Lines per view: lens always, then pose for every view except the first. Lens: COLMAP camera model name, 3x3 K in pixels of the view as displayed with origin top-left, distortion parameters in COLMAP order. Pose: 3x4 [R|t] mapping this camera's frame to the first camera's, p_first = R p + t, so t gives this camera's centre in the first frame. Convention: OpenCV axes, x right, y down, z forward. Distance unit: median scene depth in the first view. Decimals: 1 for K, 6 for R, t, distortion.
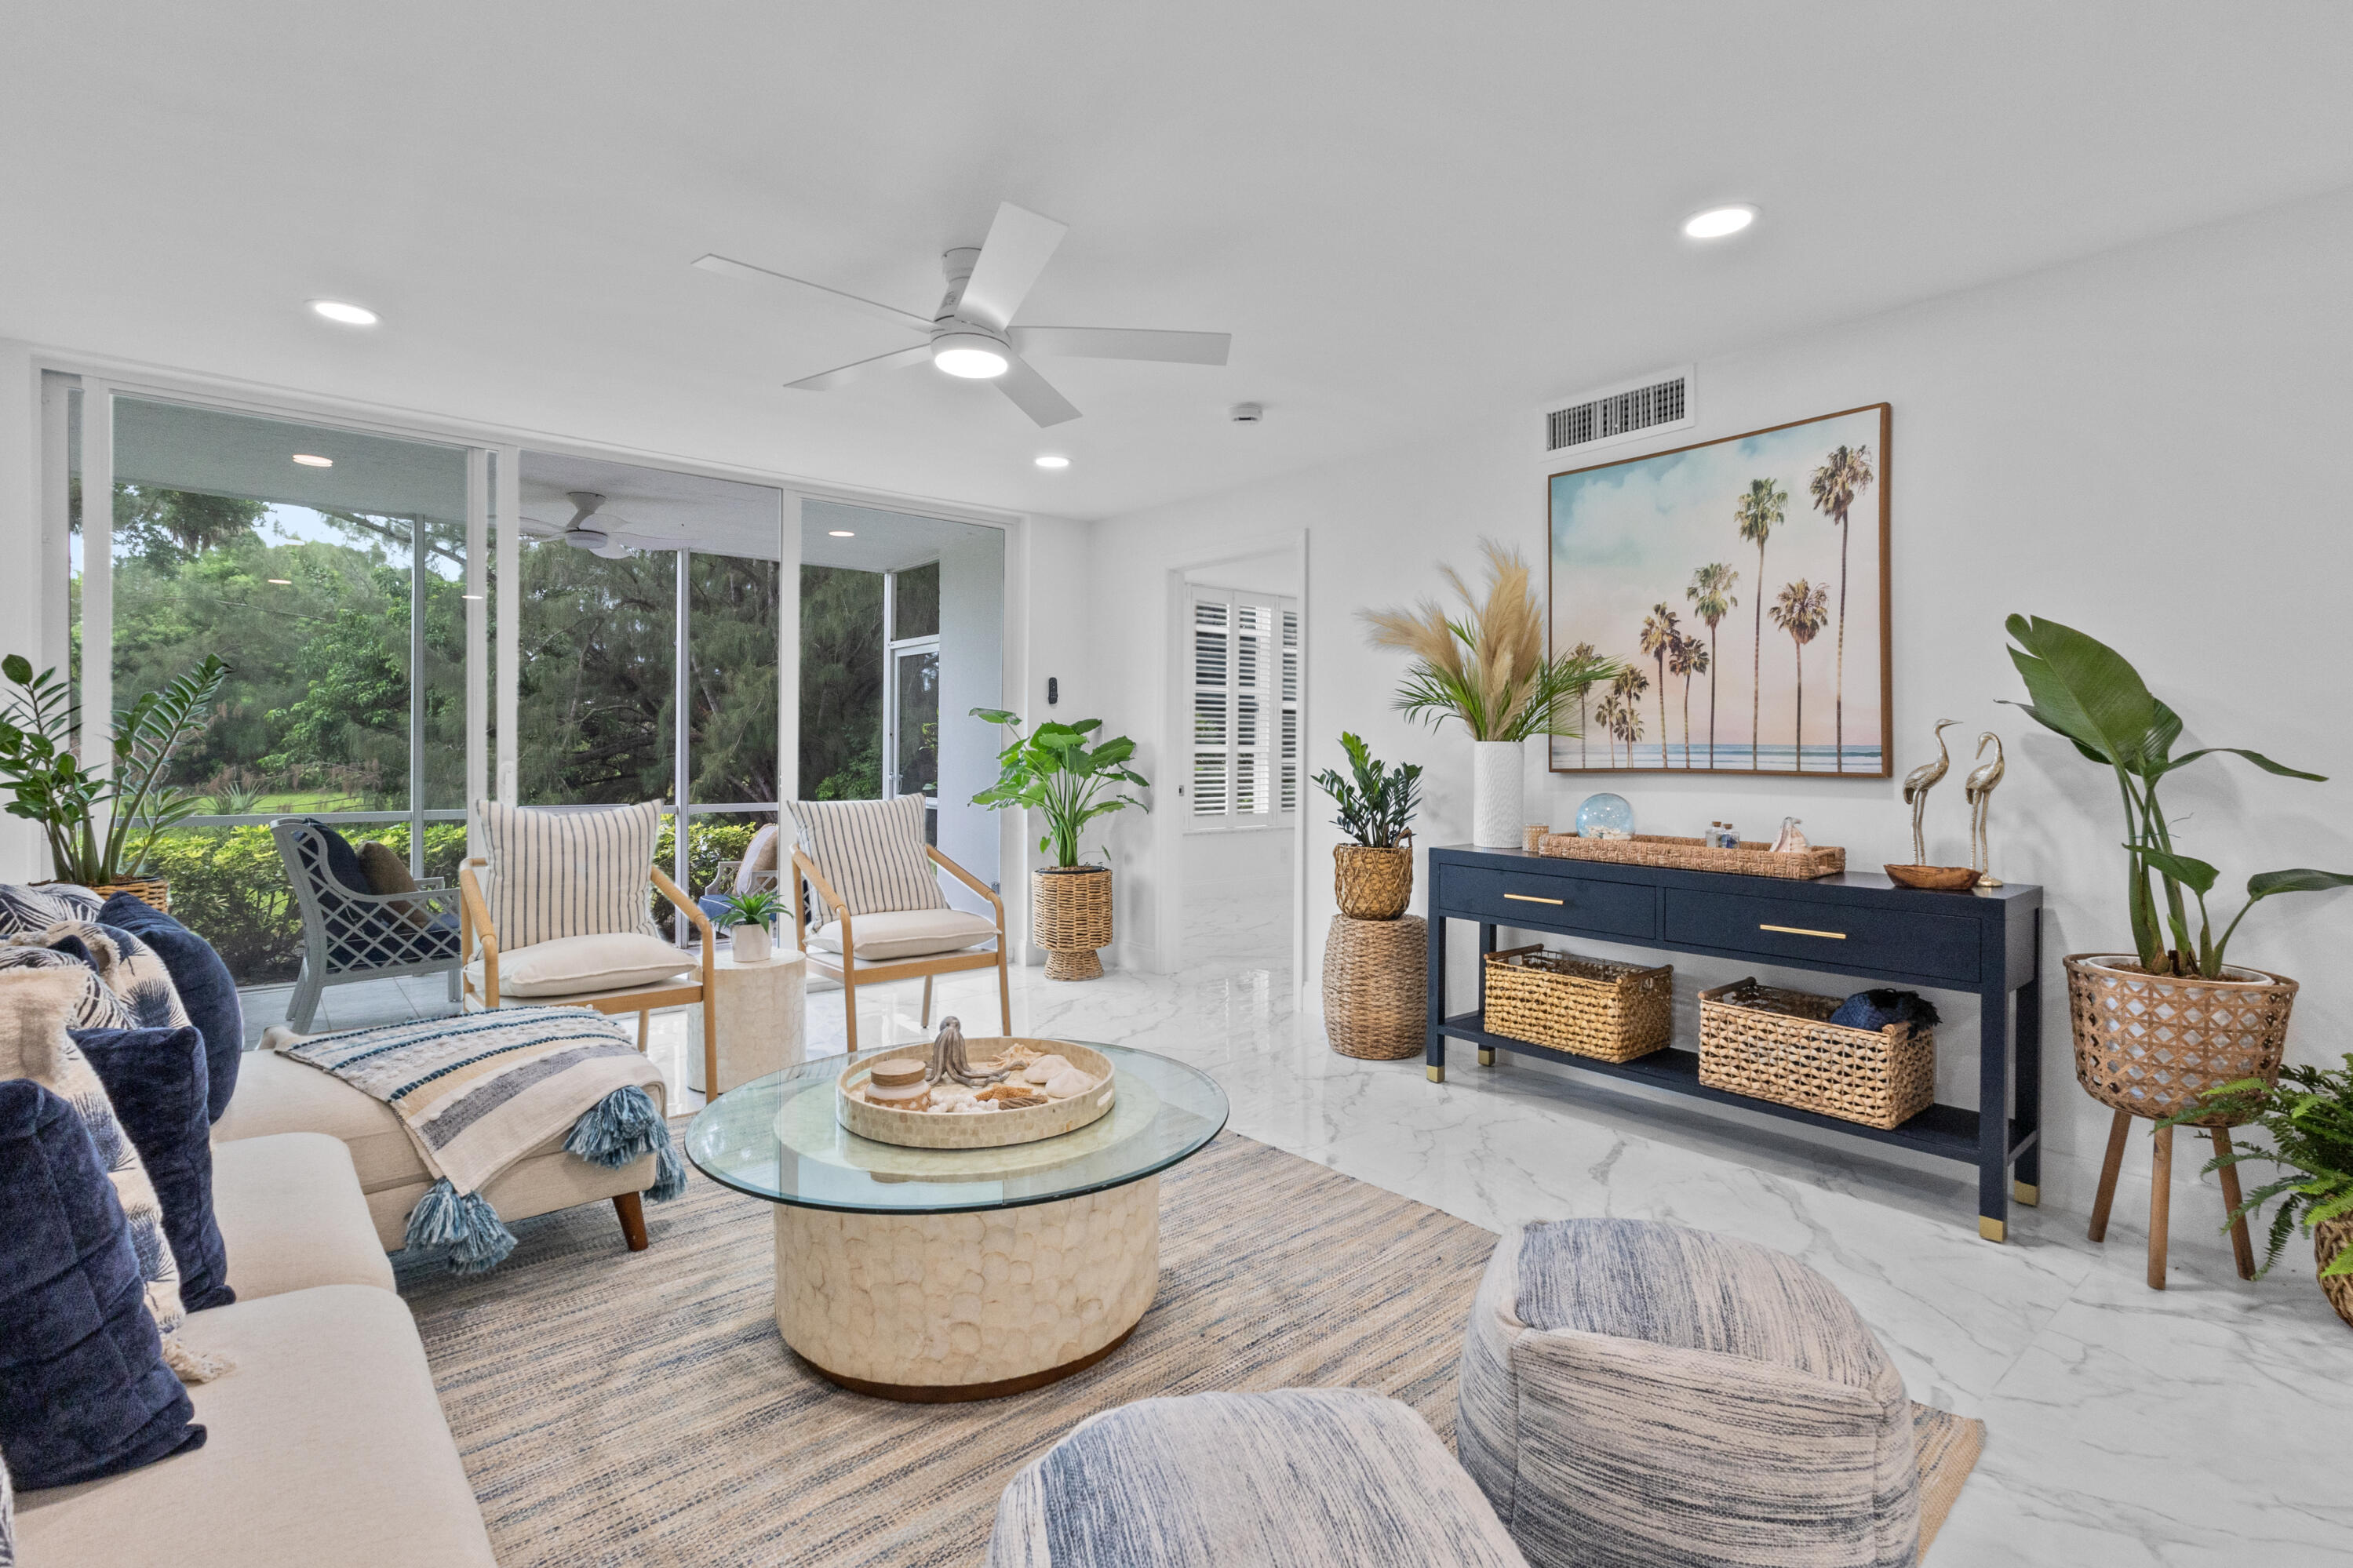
lens RADIAL K [[1105.0, 0, 1179.2], [0, 1105.0, 757.8], [0, 0, 1]] dist [0.003758, 0.000546]
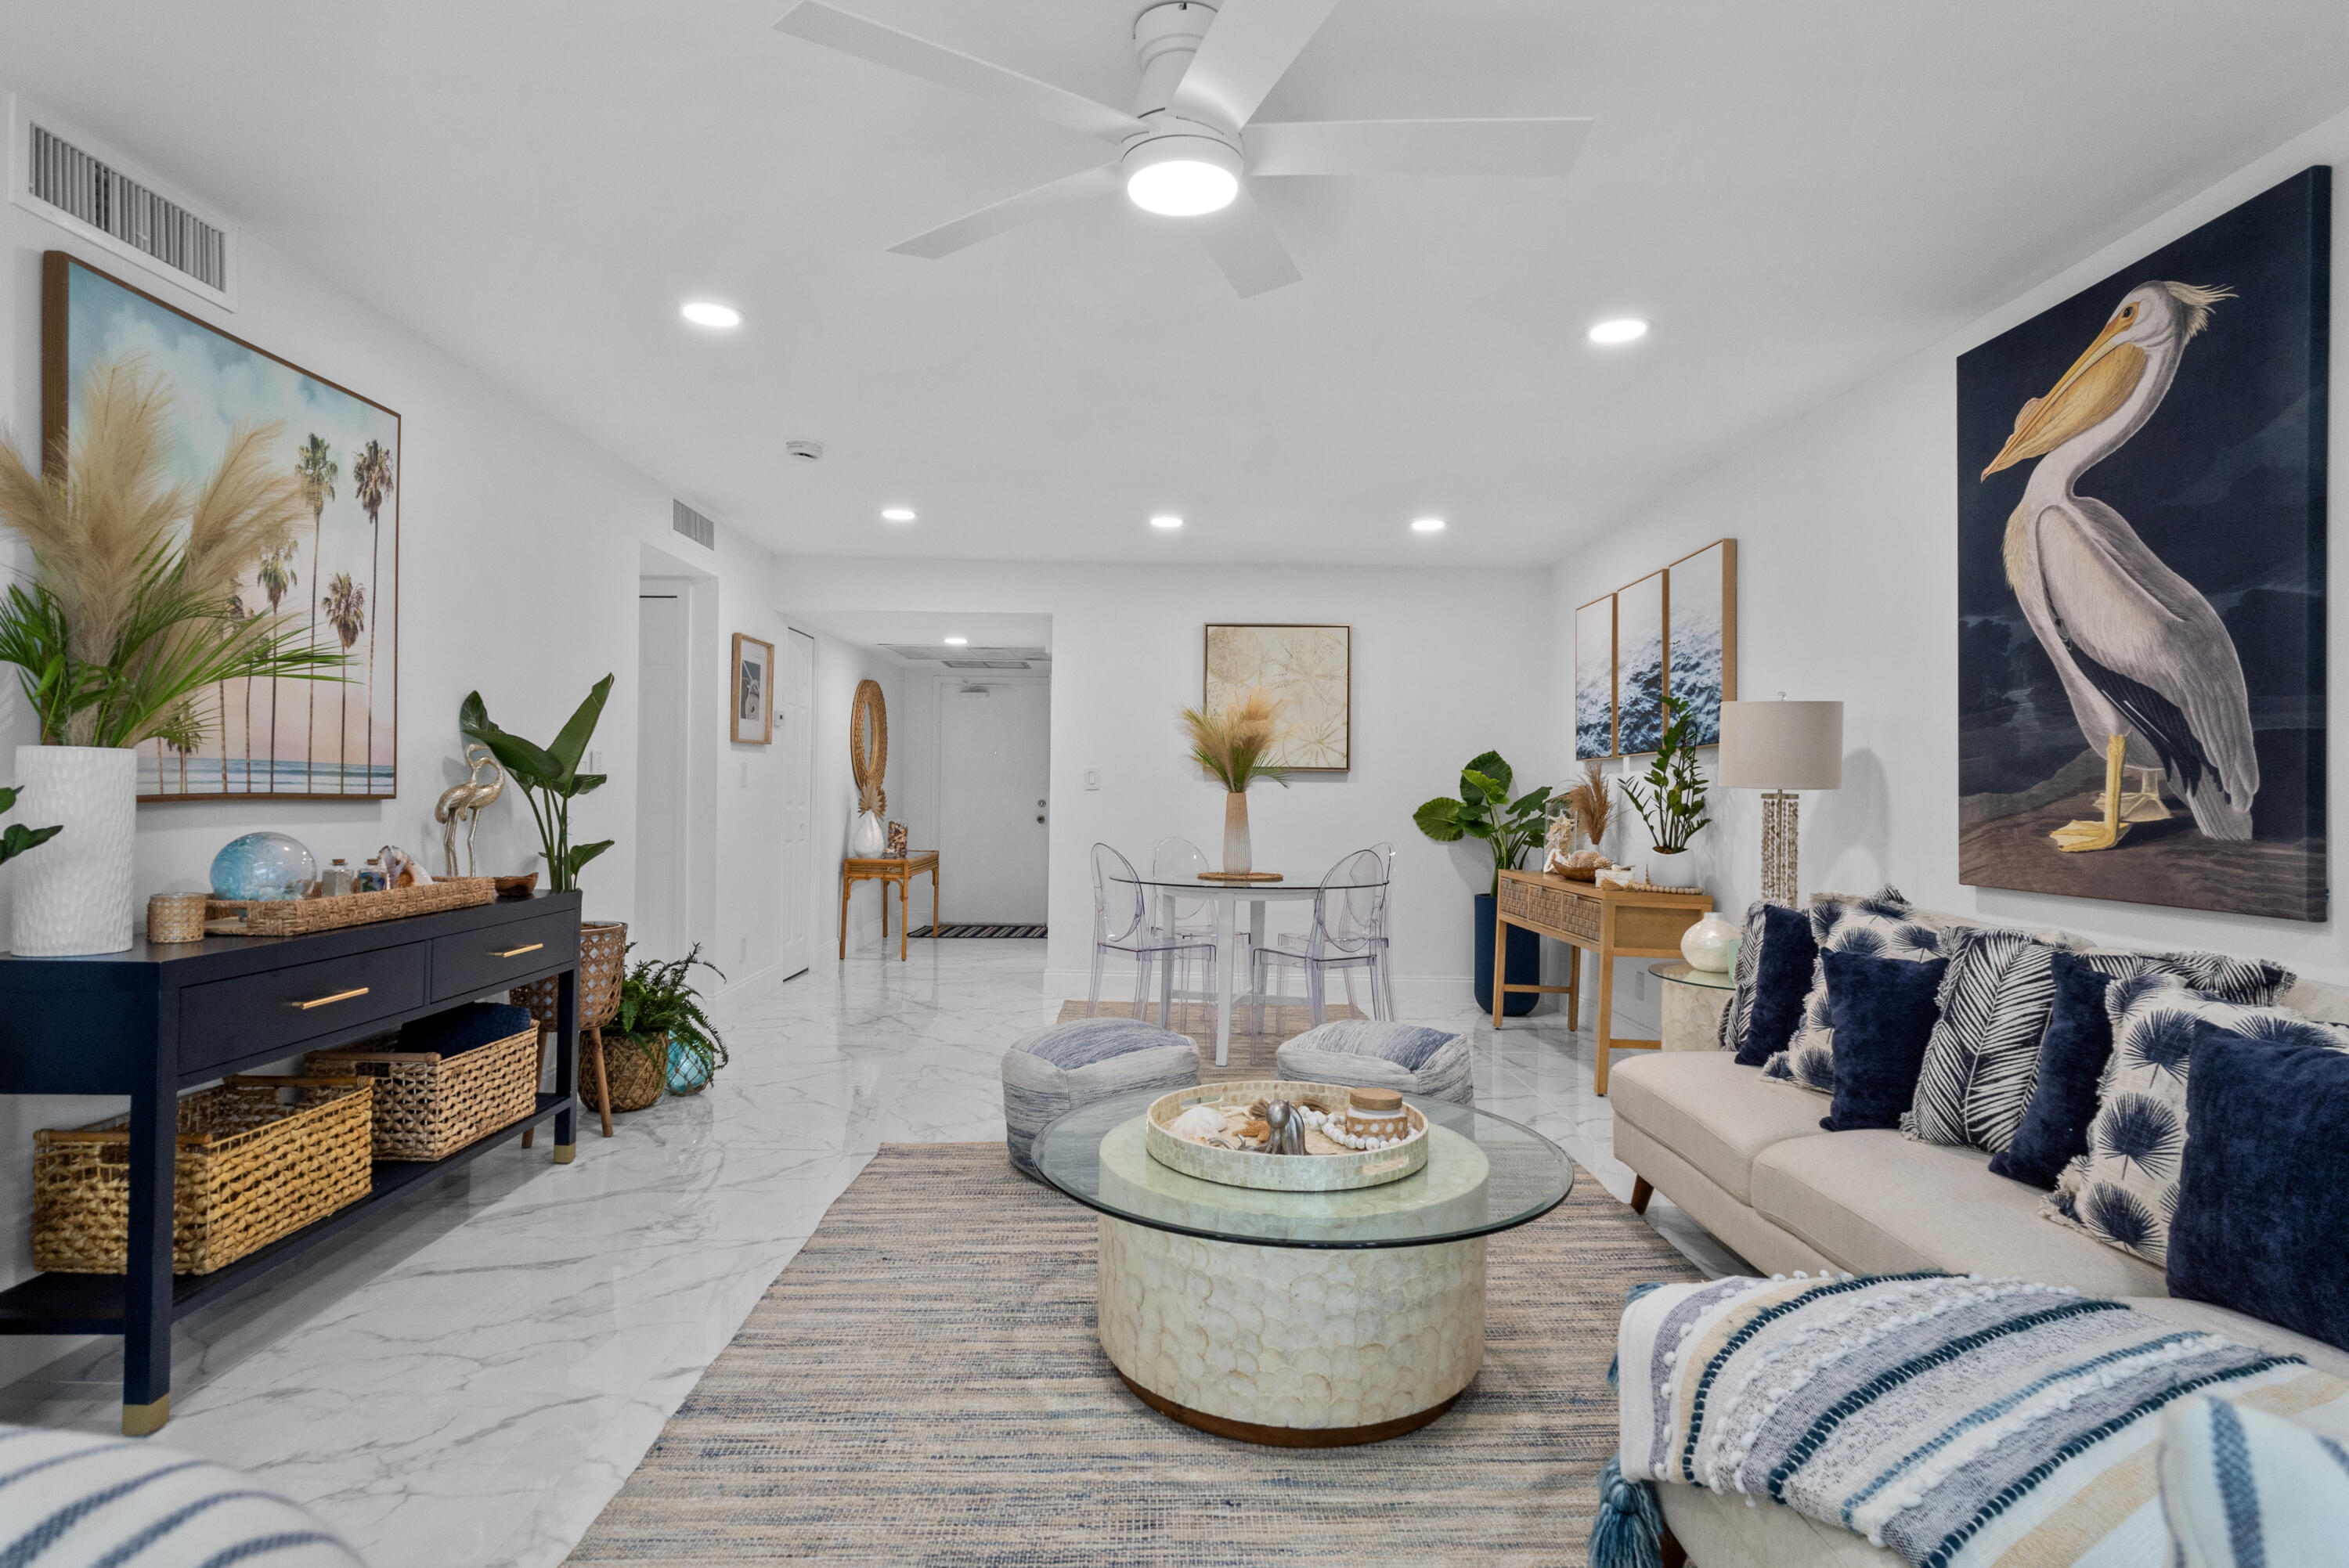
lens RADIAL K [[1253.8, 0, 1168.9], [0, 1253.8, 787.3], [0, 0, 1]] dist [0.001794, -0.000667]
pose [[-0.771324, -0.015022, 0.636266, -0.548811], [-0.014906, 0.999874, 0.005536, -0.008164], [-0.636269, -0.005214, -0.771450, 1.313427]]
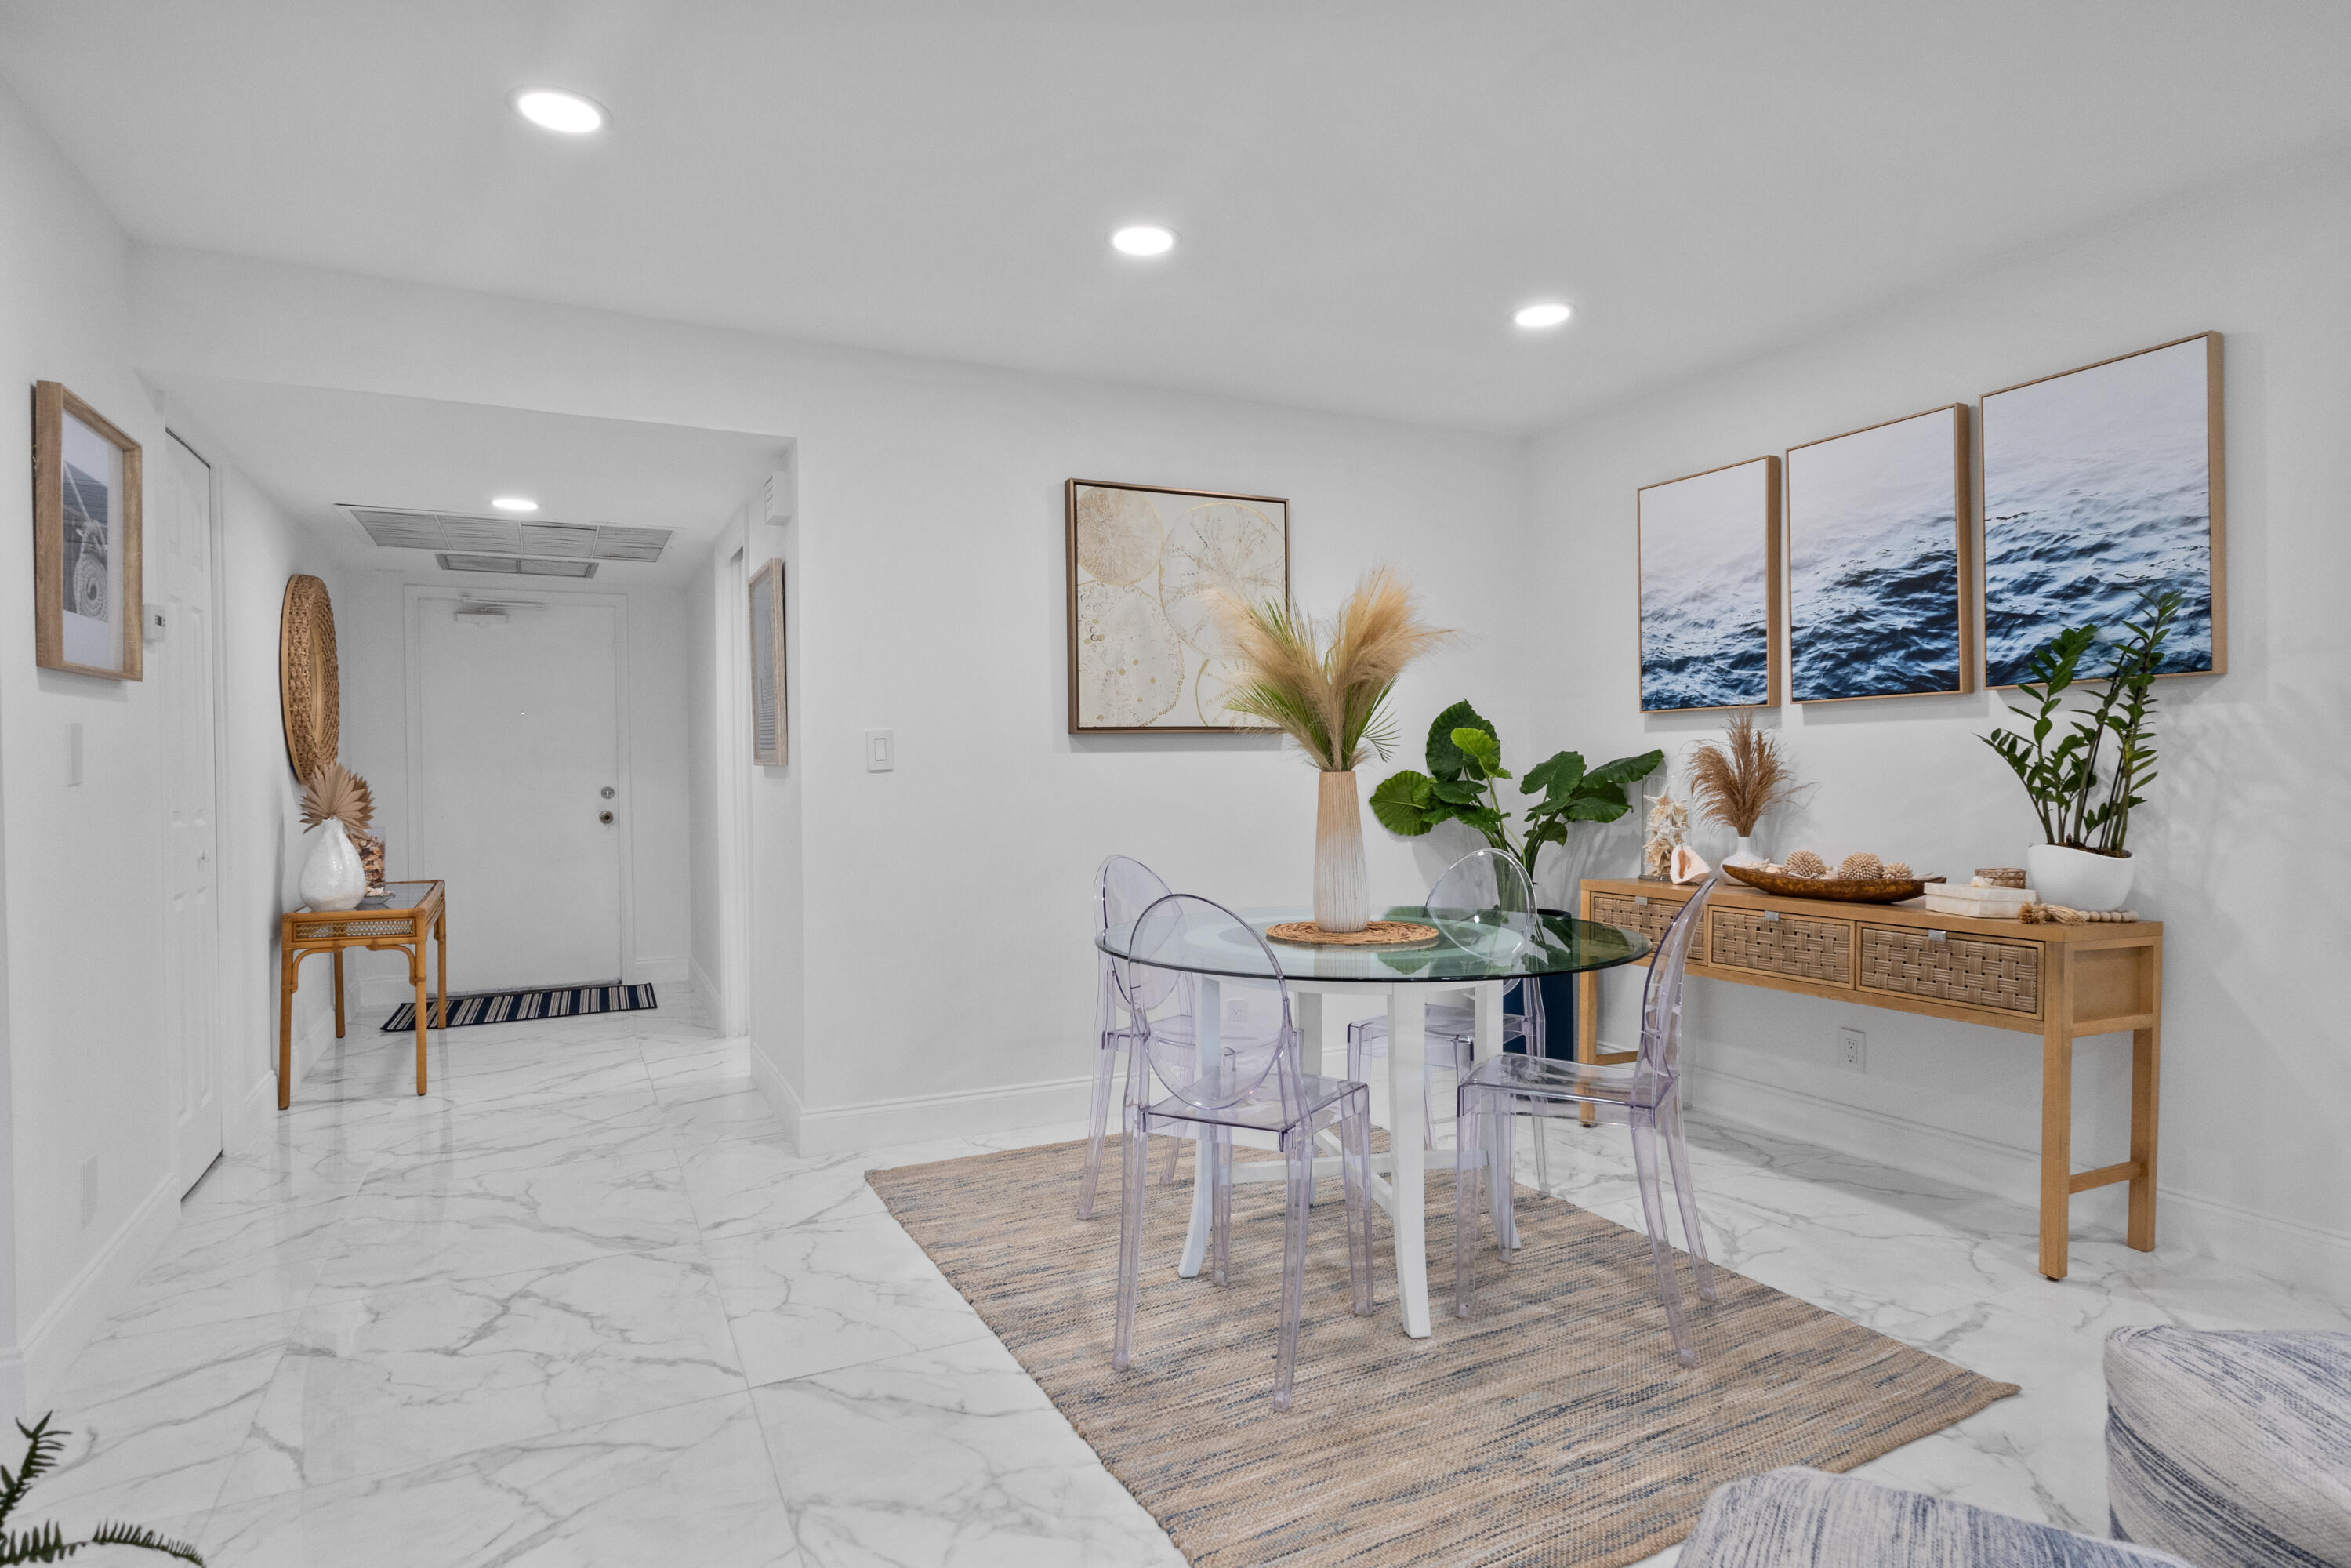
lens RADIAL K [[1270.1, 0, 1175.5], [0, 1270.1, 784.0], [0, 0, 1]] dist [0.001552, 0.000130]
pose [[-0.971964, -0.002878, 0.235112, 0.341935], [0.002383, 0.999753, 0.022093, -0.003371], [-0.235118, 0.022034, -0.971717, 0.842898]]
